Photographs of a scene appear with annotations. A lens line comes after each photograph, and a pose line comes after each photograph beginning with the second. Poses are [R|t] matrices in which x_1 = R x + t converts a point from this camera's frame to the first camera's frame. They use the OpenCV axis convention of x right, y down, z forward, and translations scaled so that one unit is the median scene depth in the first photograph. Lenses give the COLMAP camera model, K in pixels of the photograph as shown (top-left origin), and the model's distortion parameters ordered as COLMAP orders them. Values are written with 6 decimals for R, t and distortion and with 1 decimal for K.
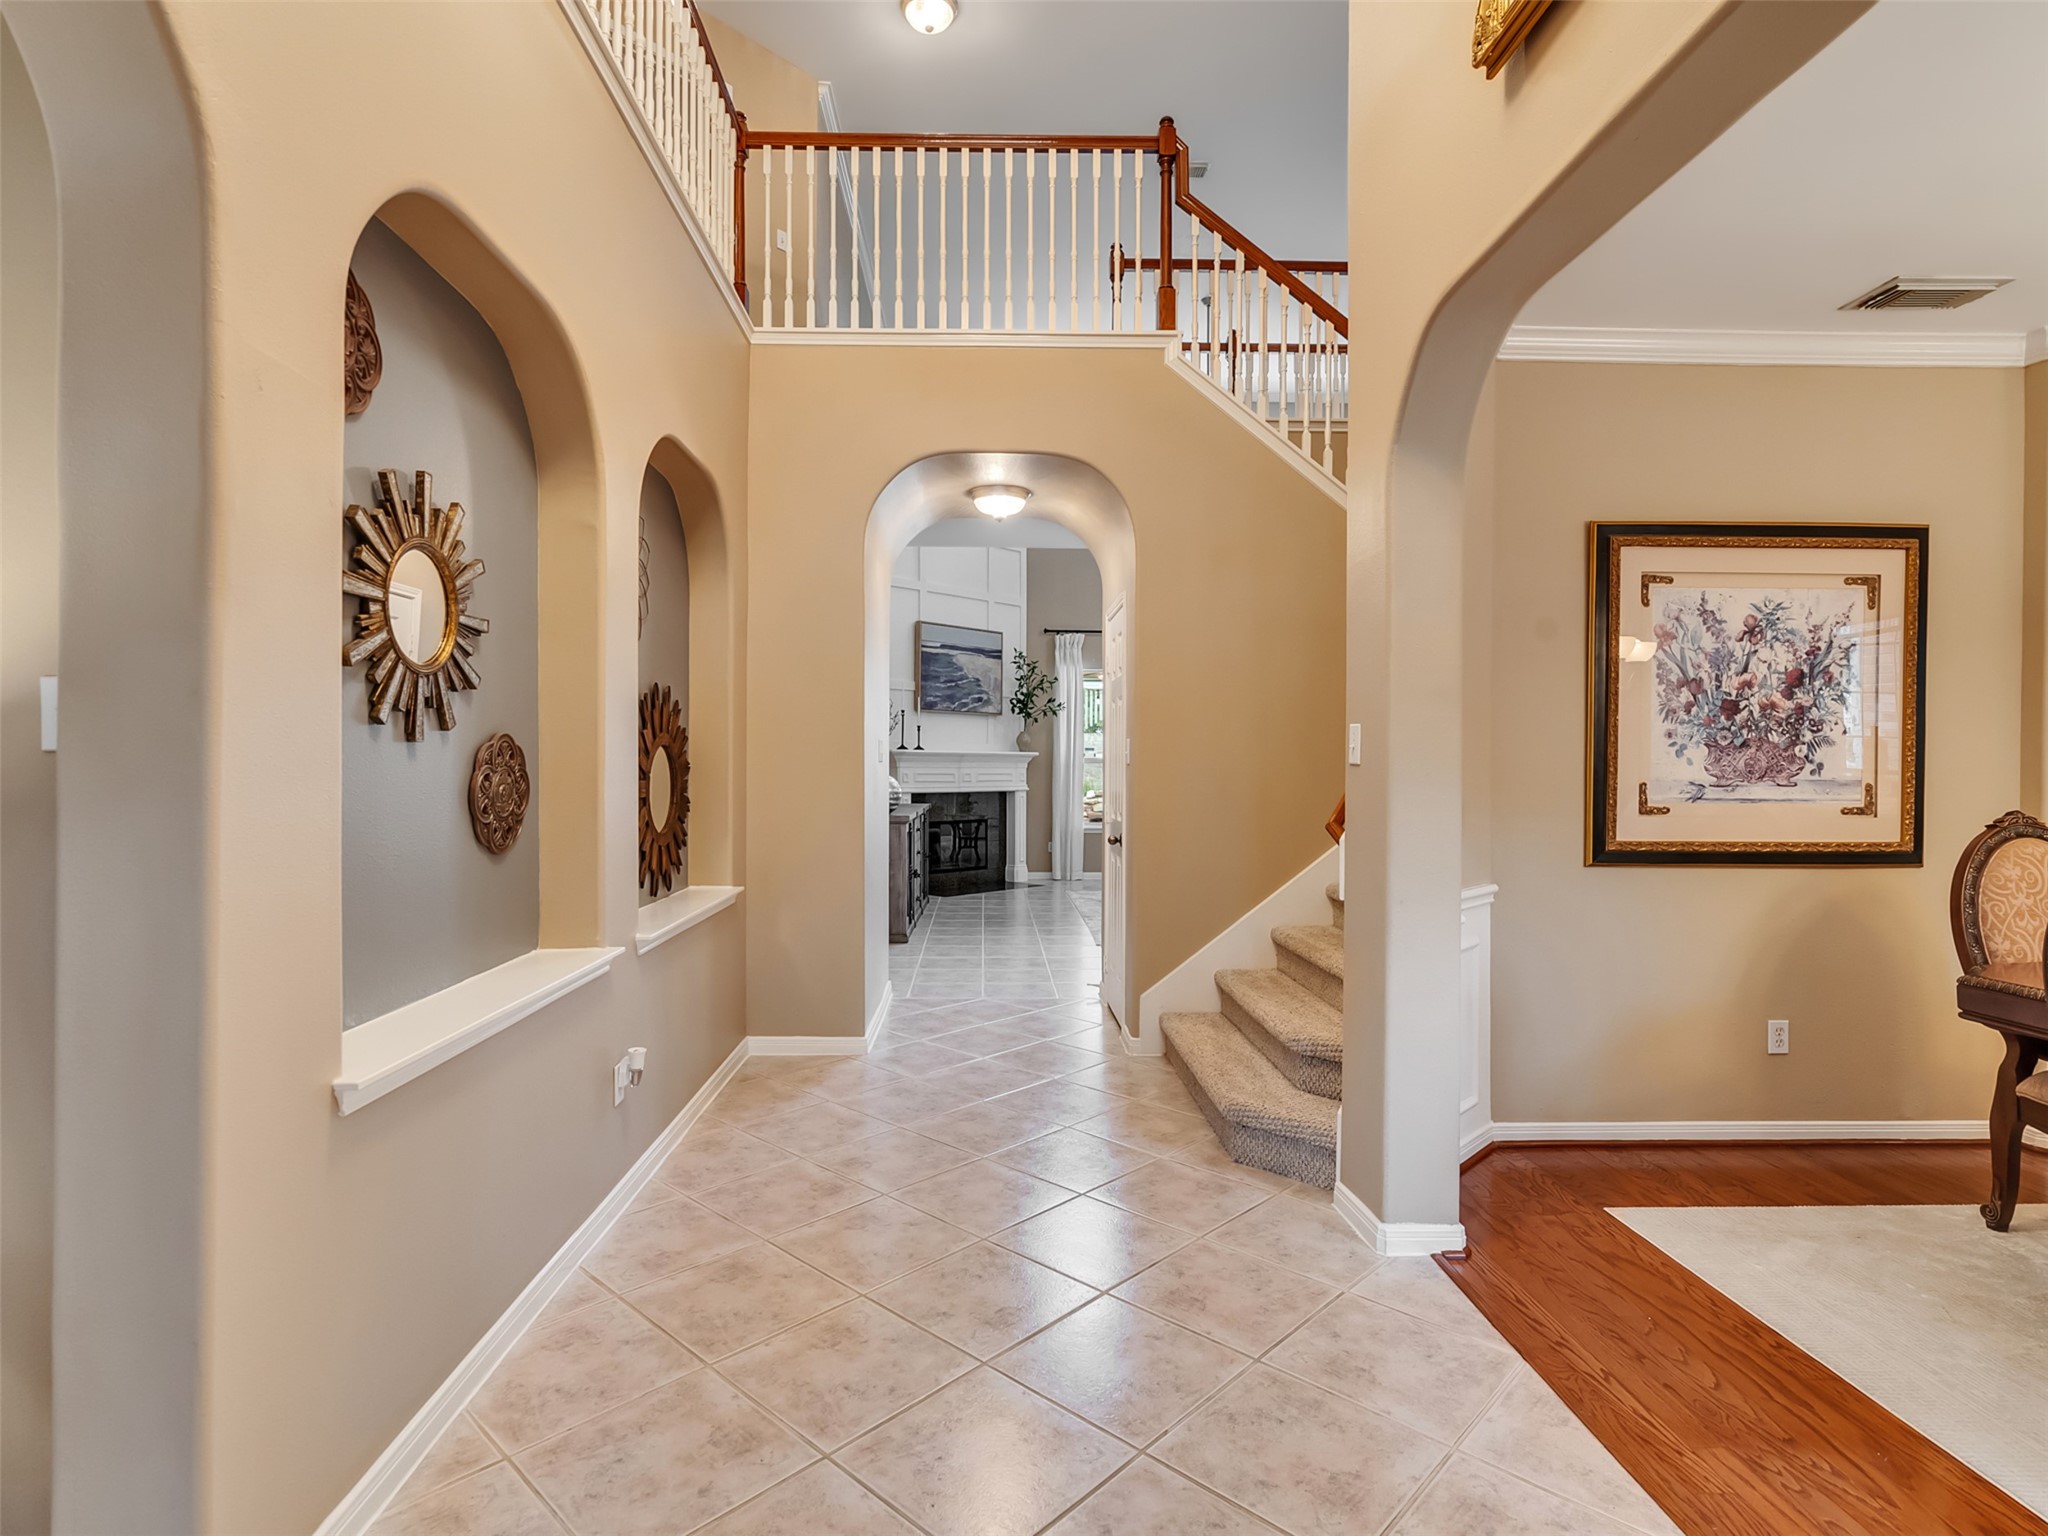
lens RADIAL K [[1046.1, 0, 1011.6], [0, 1046.1, 769.5], [0, 0, 1]] dist [-0.004263, 0.003651]
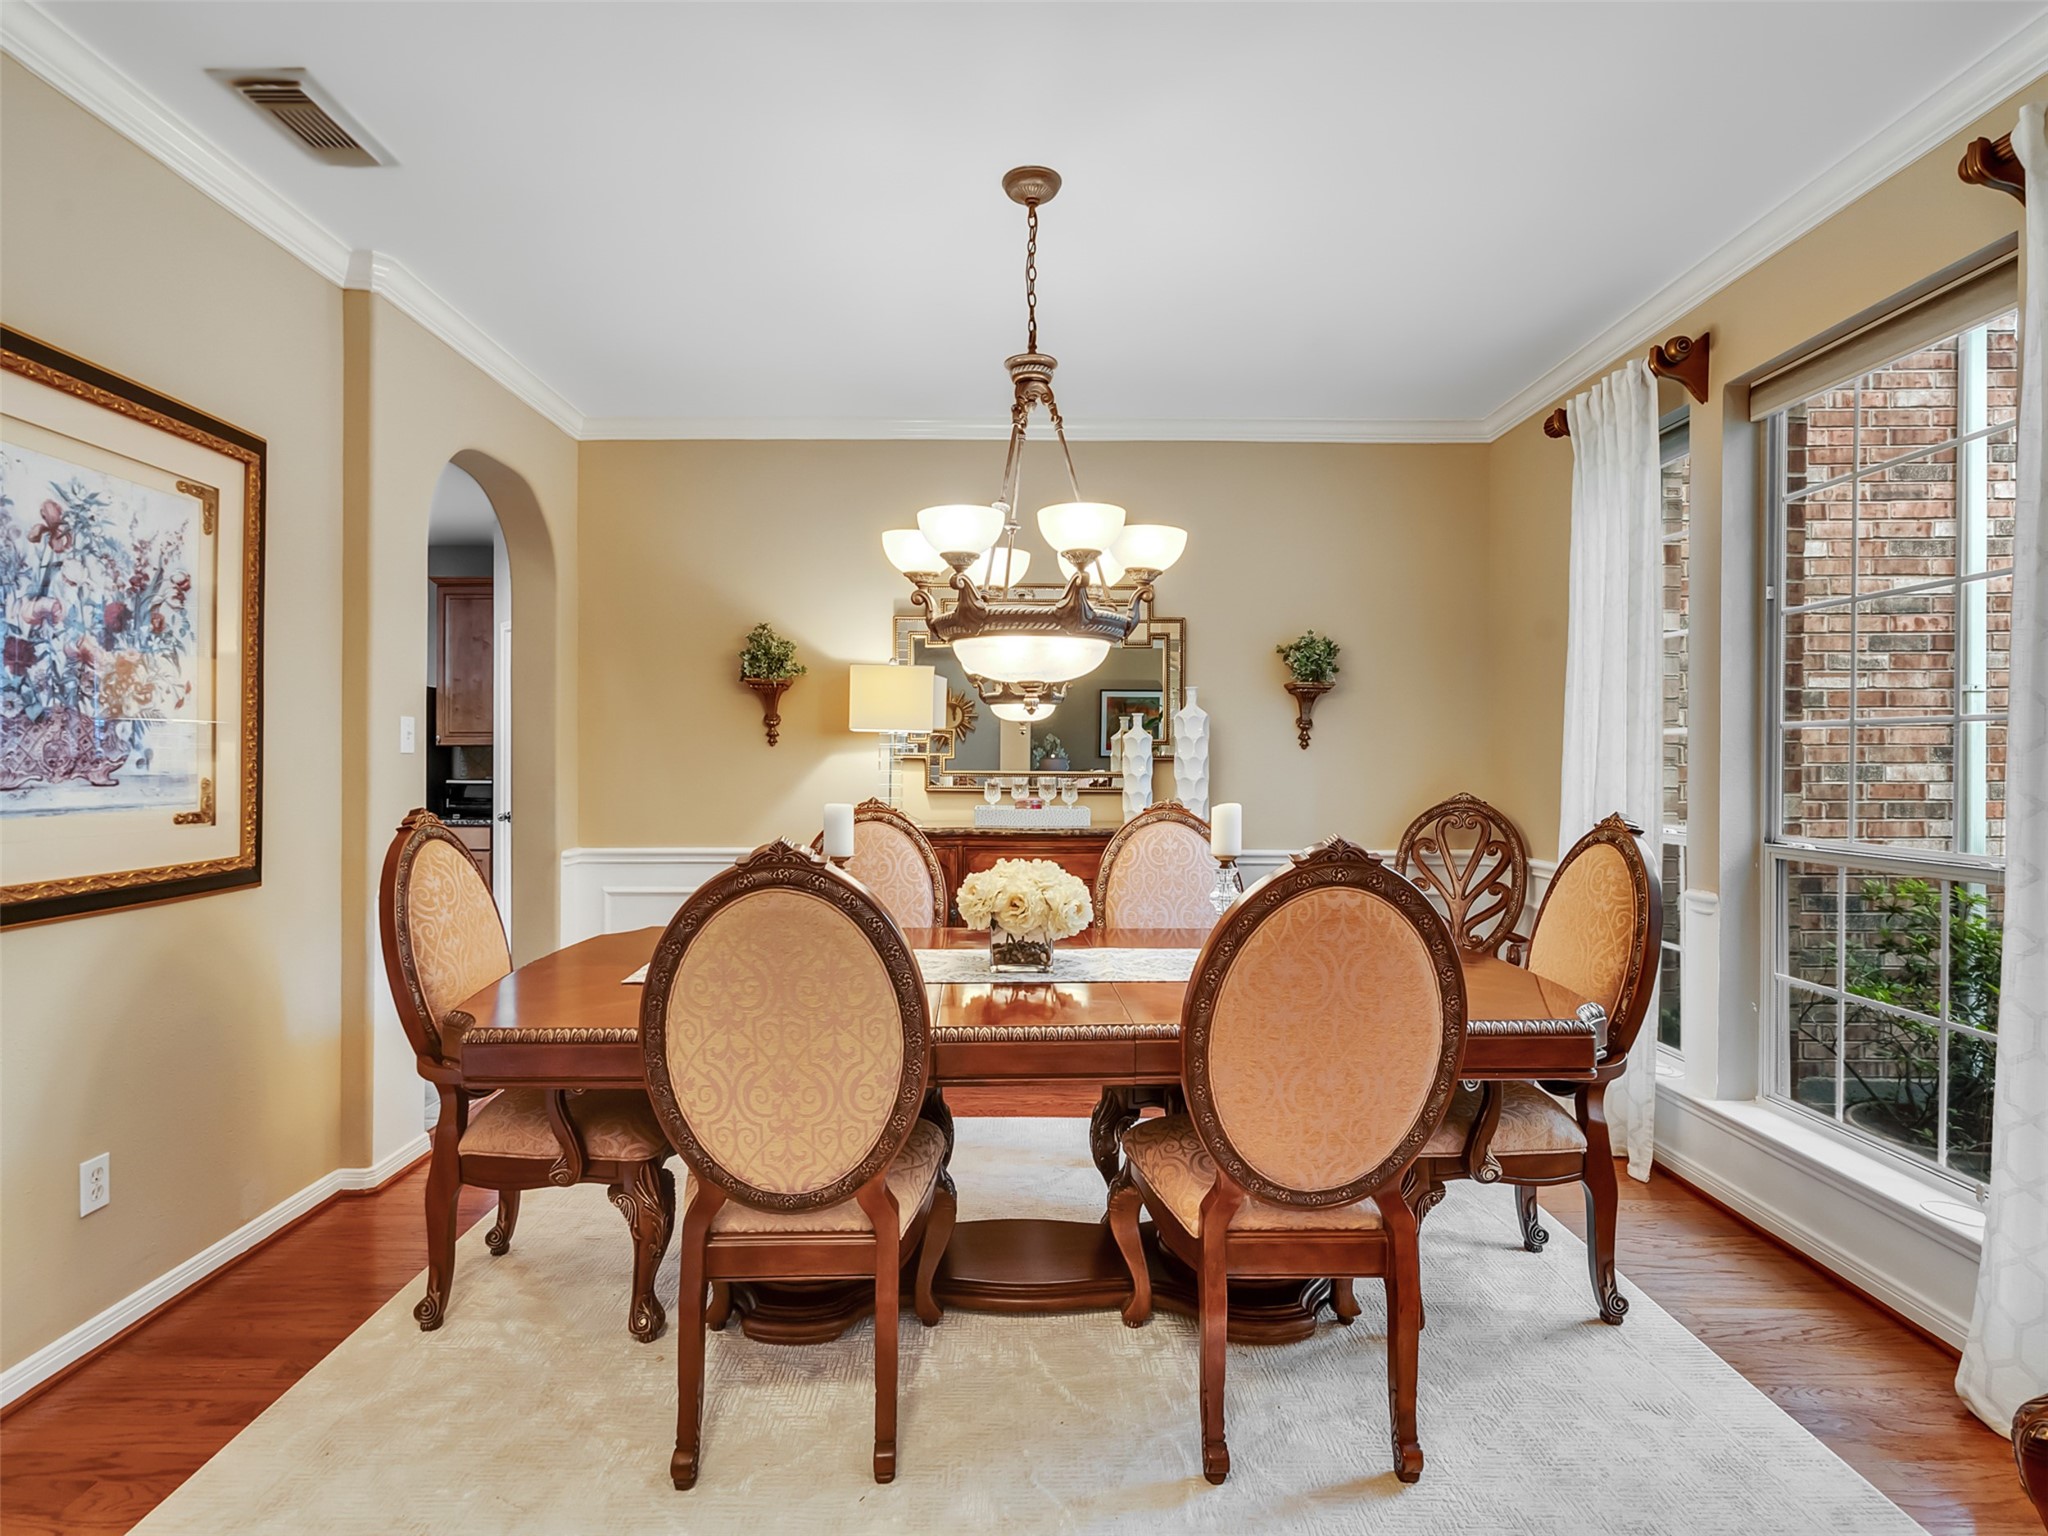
lens RADIAL K [[1046.1, 0, 1012.3], [0, 1046.1, 761.4], [0, 0, 1]] dist [-0.004263, 0.003651]
pose [[0.022813, -0.007836, 0.999709, 0.120533], [-0.000184, 0.999969, 0.007842, -0.003856], [-0.999740, -0.000363, 0.022811, 0.435476]]
